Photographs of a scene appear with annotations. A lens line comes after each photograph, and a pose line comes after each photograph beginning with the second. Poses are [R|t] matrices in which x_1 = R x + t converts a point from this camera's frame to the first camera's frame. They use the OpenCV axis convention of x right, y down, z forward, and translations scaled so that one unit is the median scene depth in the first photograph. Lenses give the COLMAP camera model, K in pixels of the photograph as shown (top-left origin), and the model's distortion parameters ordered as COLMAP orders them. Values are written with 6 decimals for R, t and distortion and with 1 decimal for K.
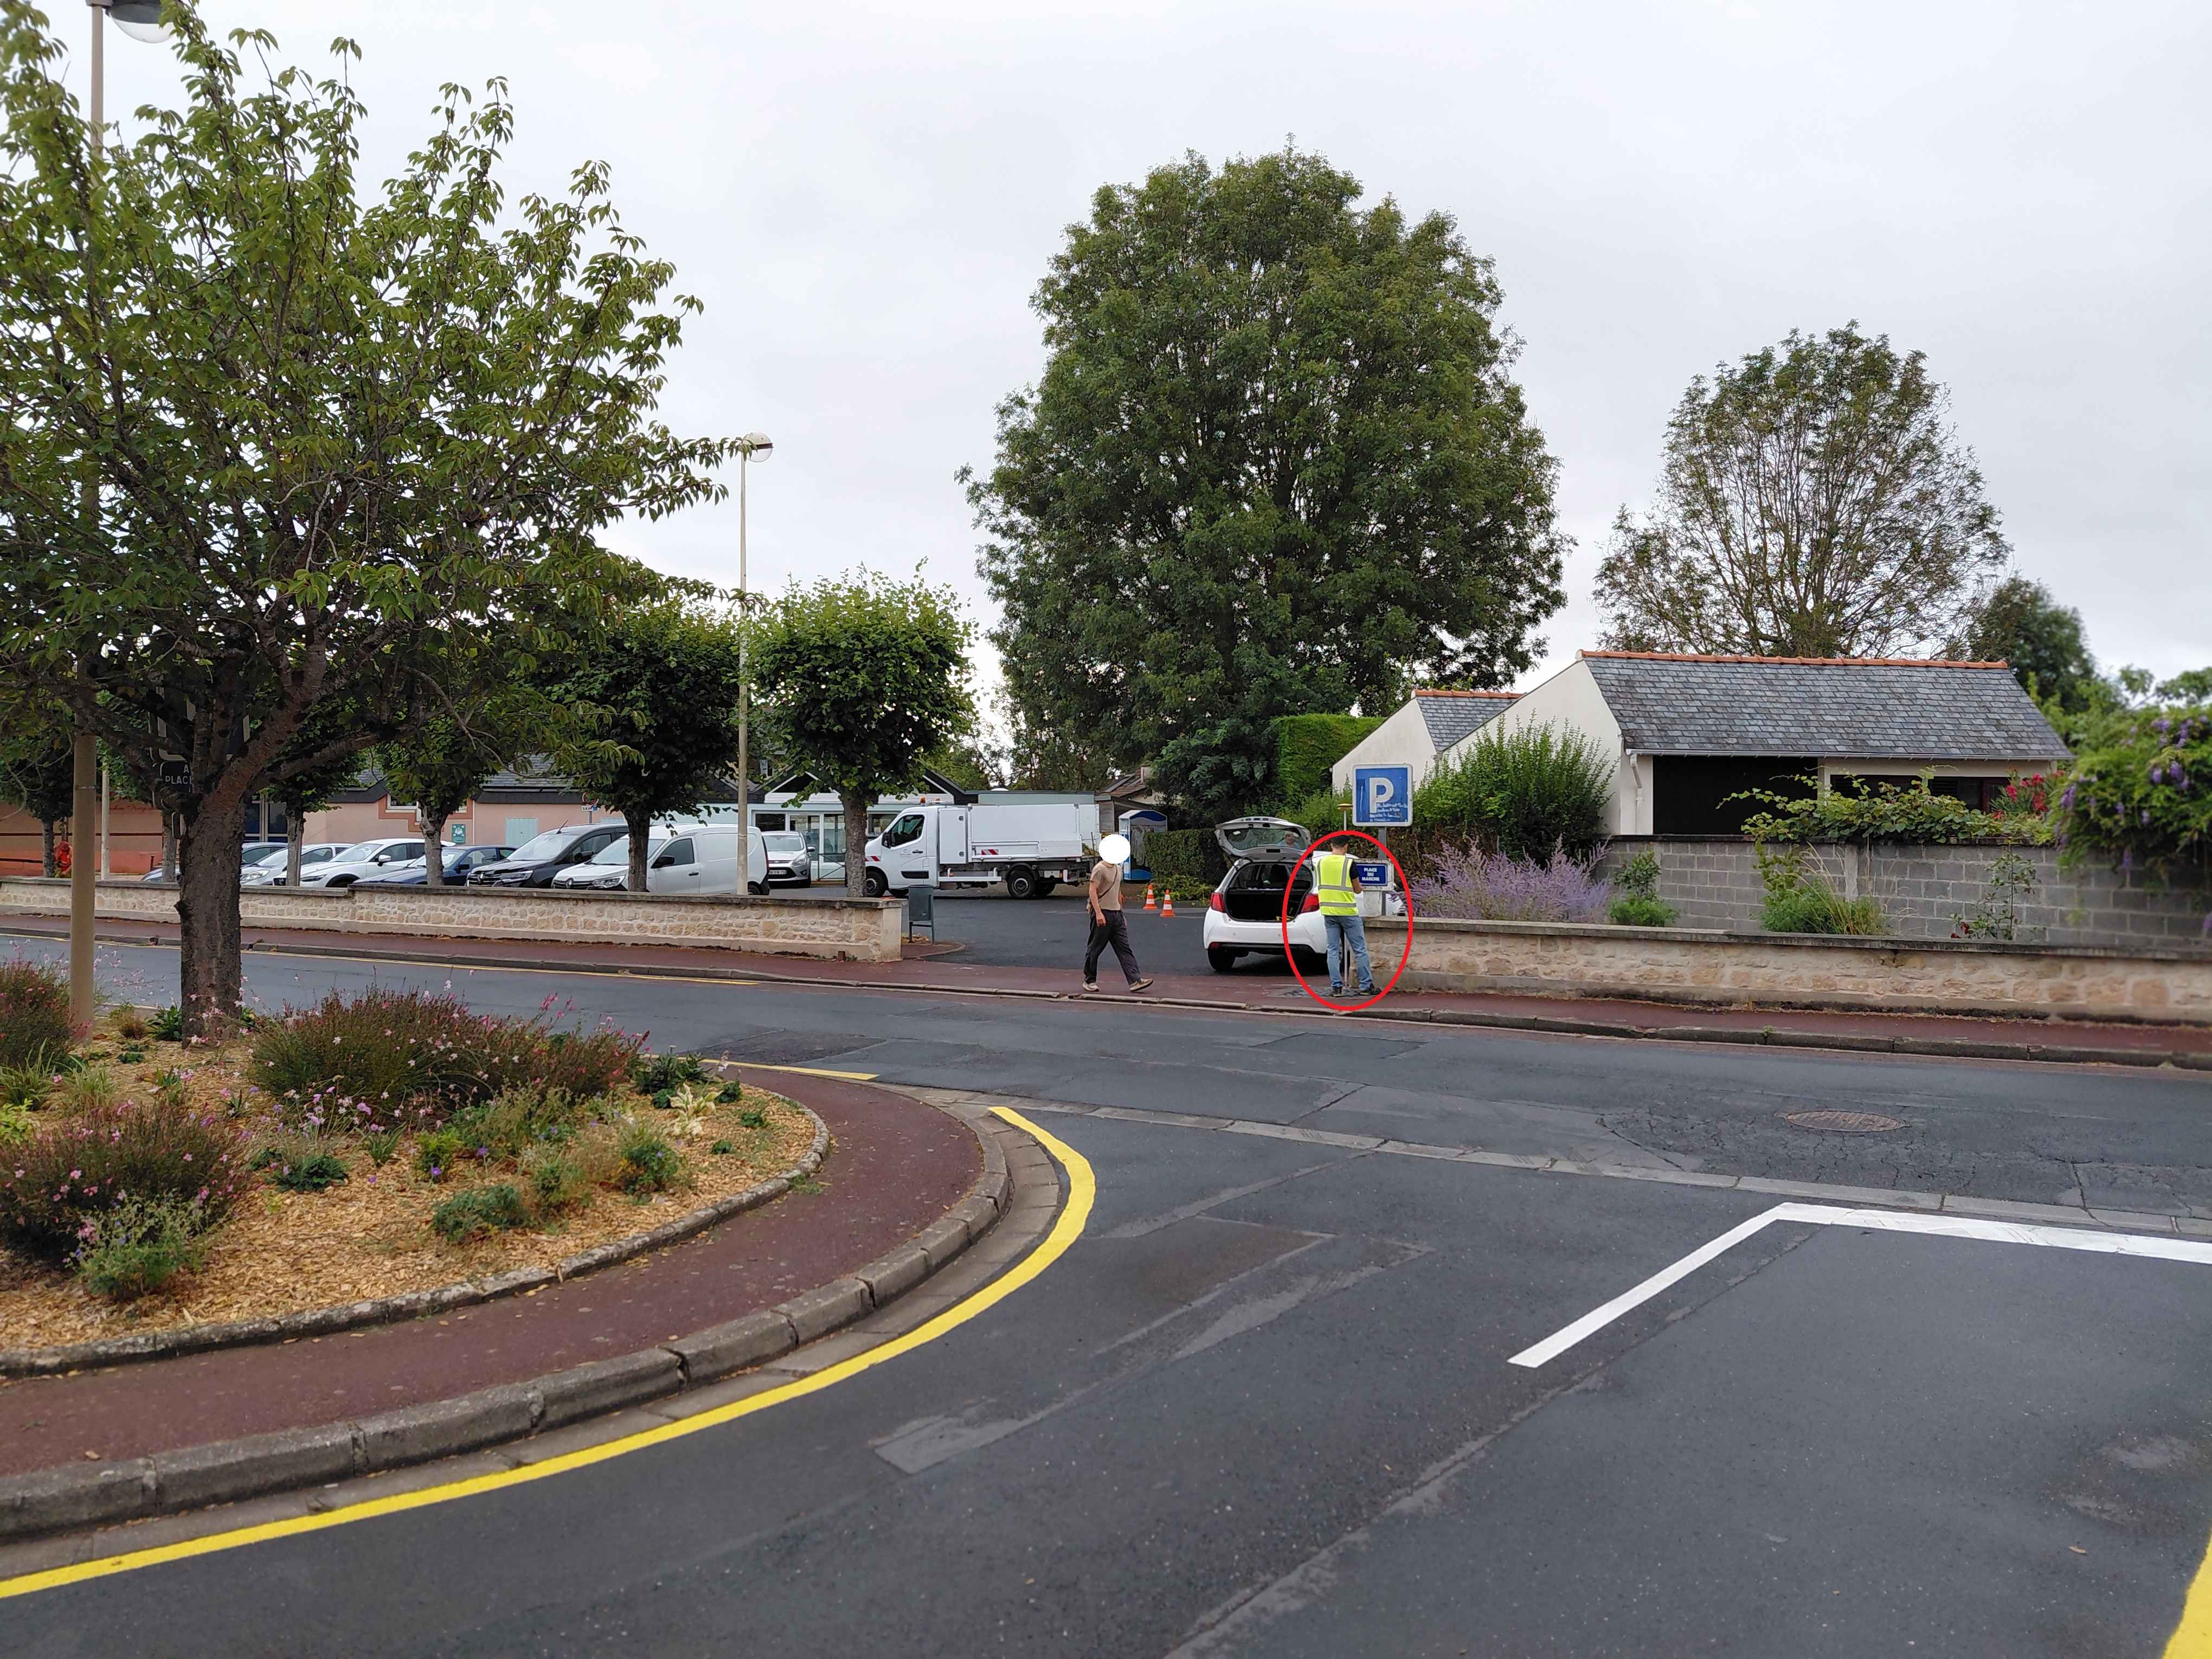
lens RADIAL K [[1643.6, 0, 1100.4], [0, 1643.6, 764.5], [0, 0, 1]] dist [0.037743, -0.067641]
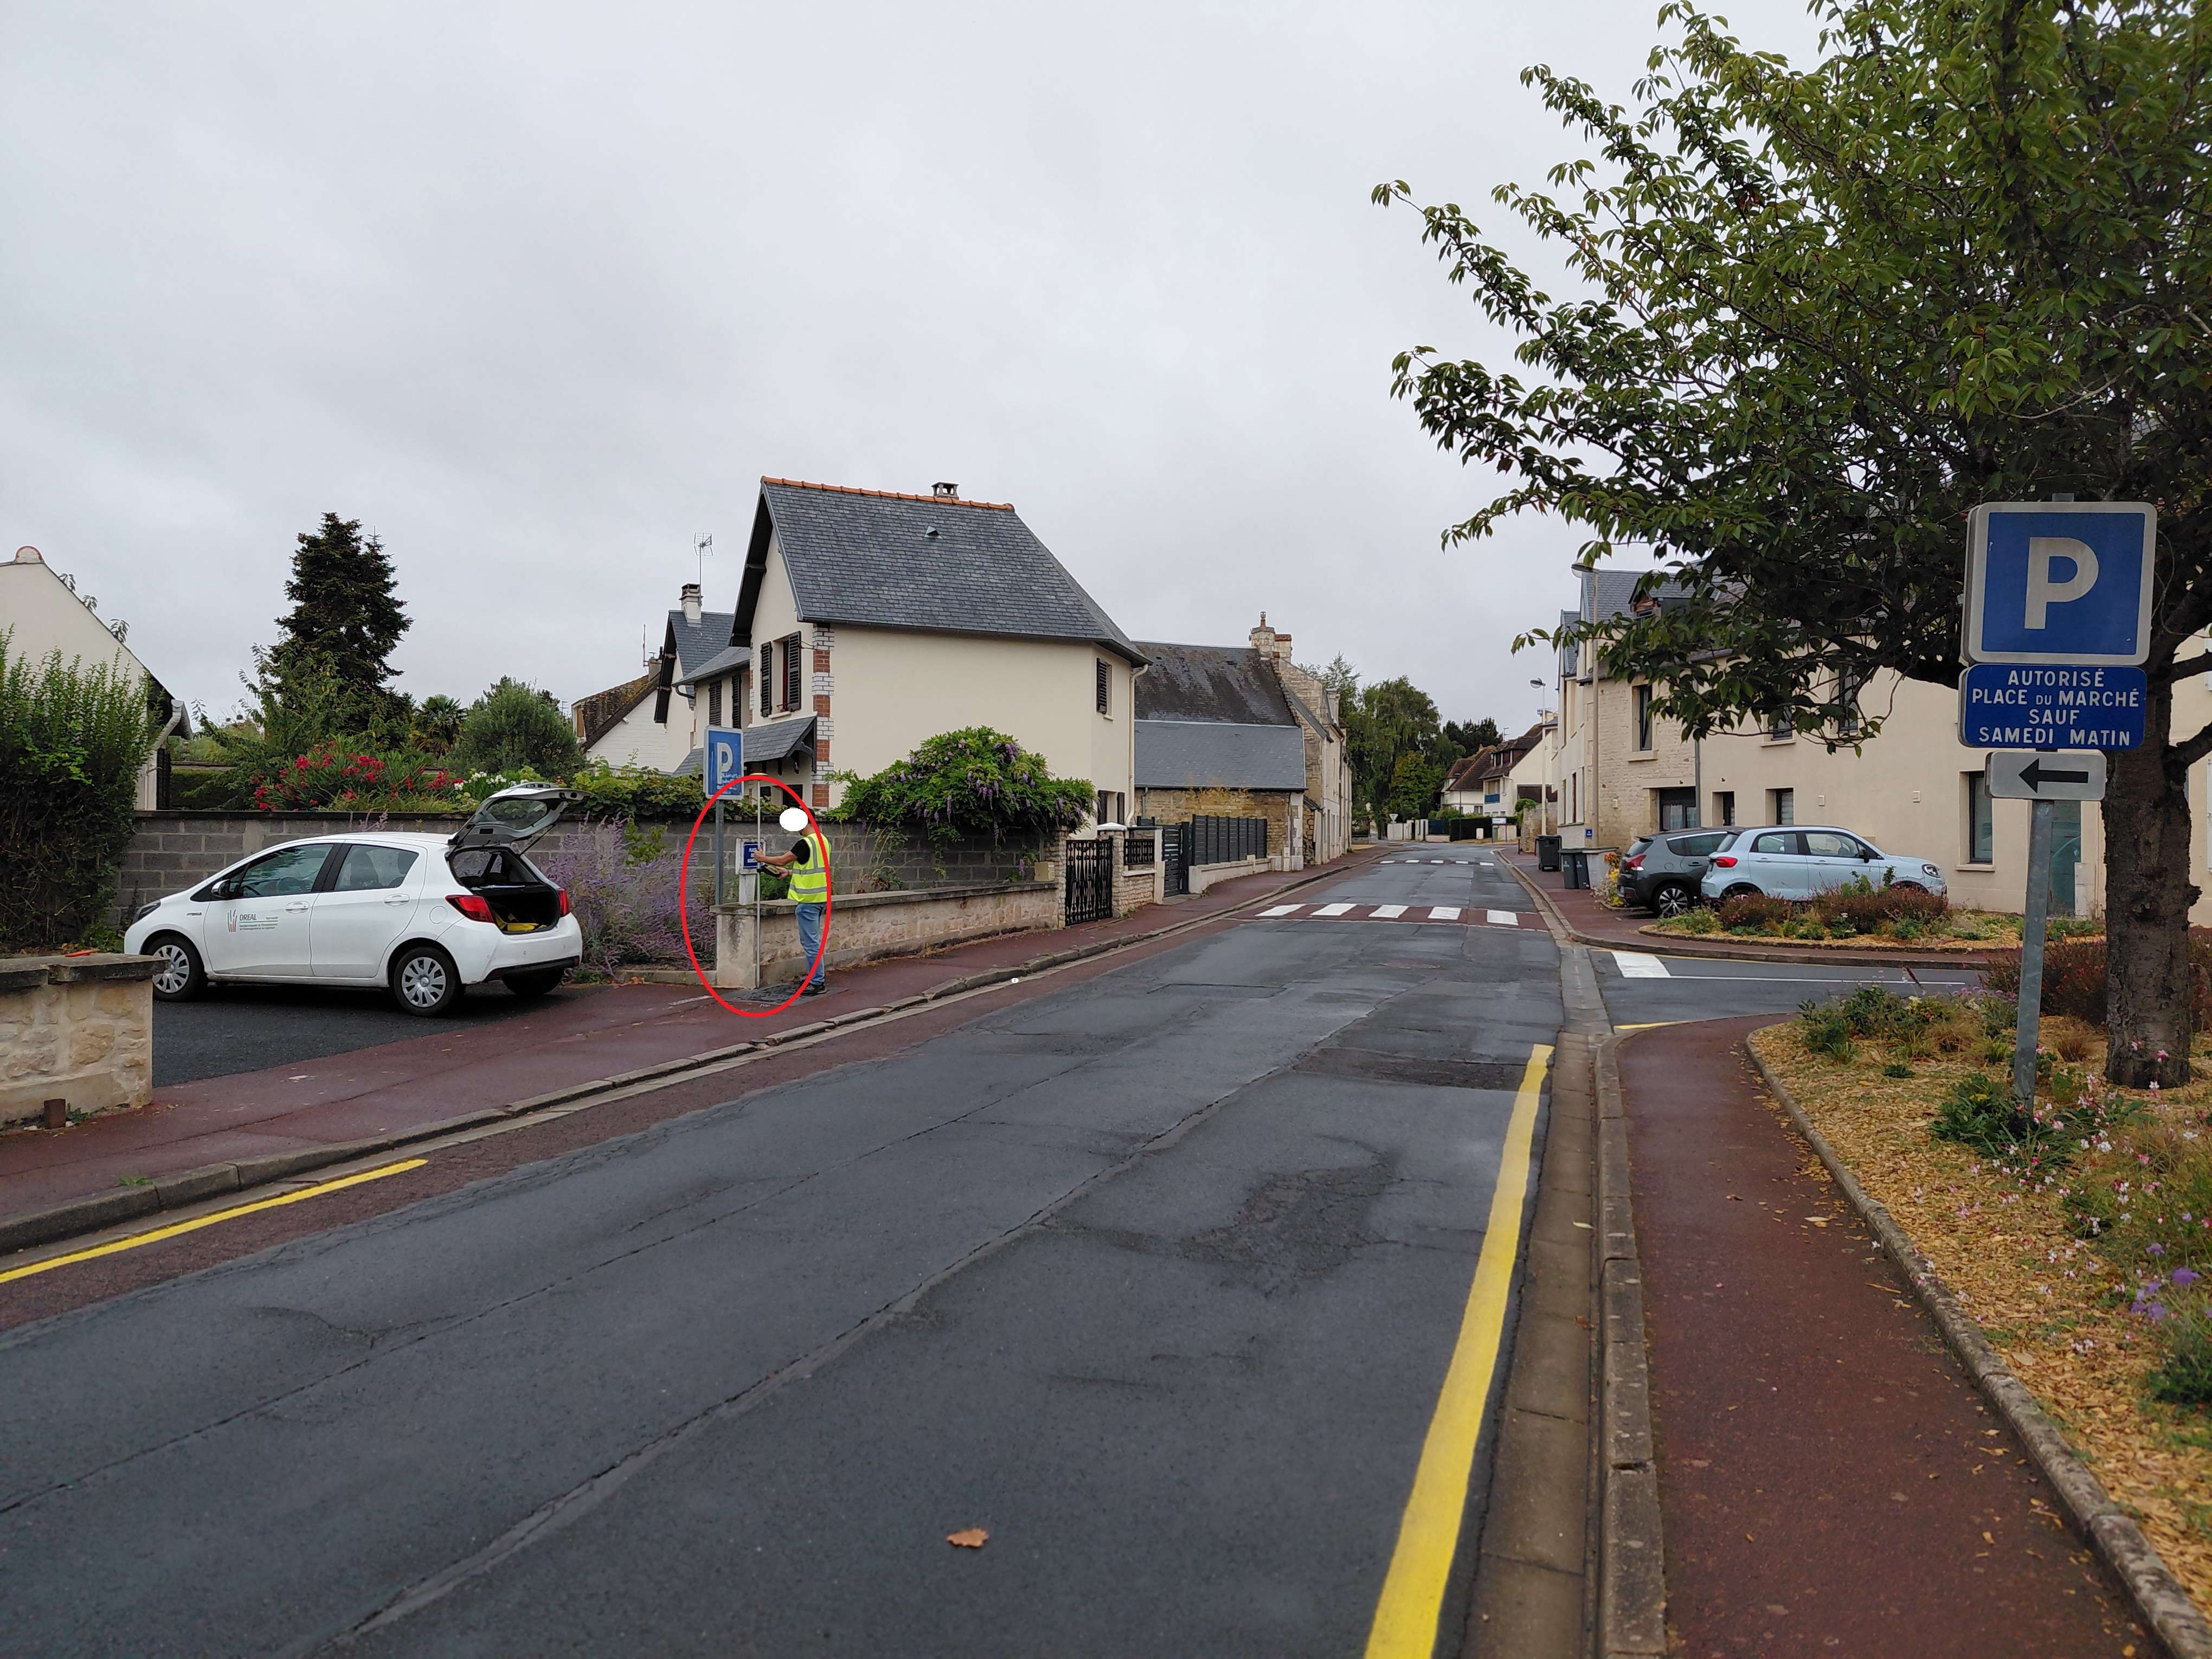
lens RADIAL K [[1643.6, 0, 1110.2], [0, 1643.6, 834.8], [0, 0, 1]] dist [0.037743, -0.067641]
pose [[-0.245537, -0.005831, 0.969370, -0.779707], [-0.038689, 0.999244, -0.003789, 0.055313], [-0.968615, -0.038434, -0.245577, 1.095435]]
